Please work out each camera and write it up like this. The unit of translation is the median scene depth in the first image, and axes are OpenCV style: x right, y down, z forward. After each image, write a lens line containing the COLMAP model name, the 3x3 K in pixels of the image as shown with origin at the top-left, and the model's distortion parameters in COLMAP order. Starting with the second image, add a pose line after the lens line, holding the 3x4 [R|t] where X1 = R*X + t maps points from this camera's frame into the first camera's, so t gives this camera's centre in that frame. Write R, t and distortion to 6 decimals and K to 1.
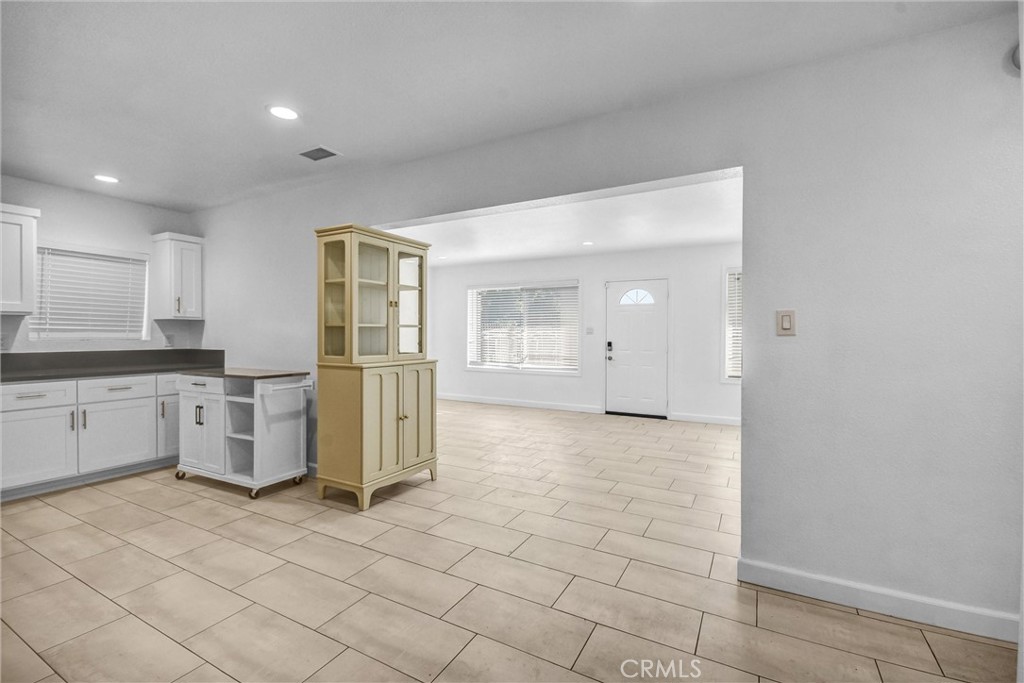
lens RADIAL K [[455.3, 0, 510.6], [0, 455.3, 340.5], [0, 0, 1]] dist [0.016485, -0.001682]
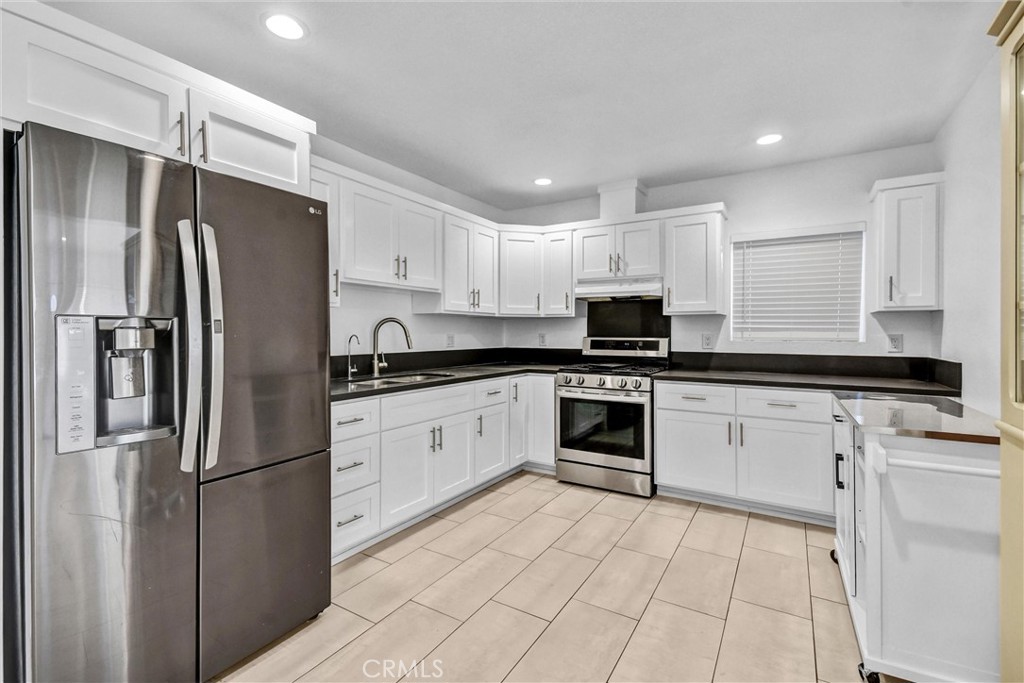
lens RADIAL K [[455.3, 0, 515.0], [0, 455.3, 328.9], [0, 0, 1]] dist [0.016485, -0.001682]
pose [[-0.053287, -0.006456, -0.998558, -0.057006], [-0.013284, 0.999895, -0.005756, -0.011657], [0.998491, 0.012958, -0.053367, 0.576373]]
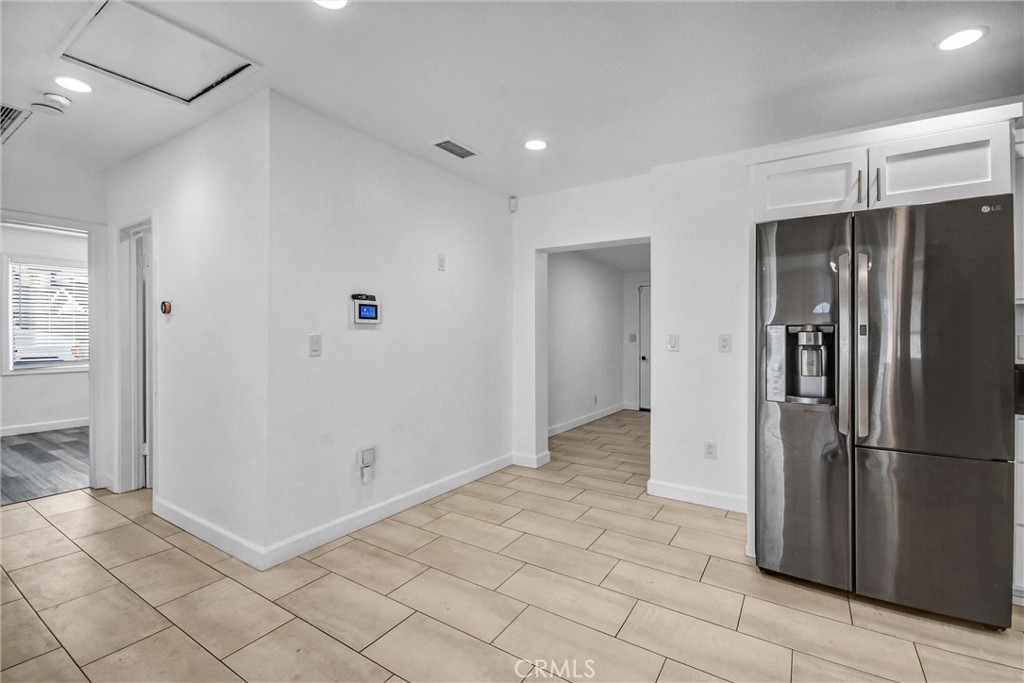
lens RADIAL K [[455.3, 0, 515.7], [0, 455.3, 341.3], [0, 0, 1]] dist [0.016485, -0.001682]
pose [[-0.997672, -0.006982, 0.067835, -0.069243], [-0.005252, 0.999657, 0.025646, -0.011363], [-0.067991, 0.025230, -0.997367, 0.722167]]
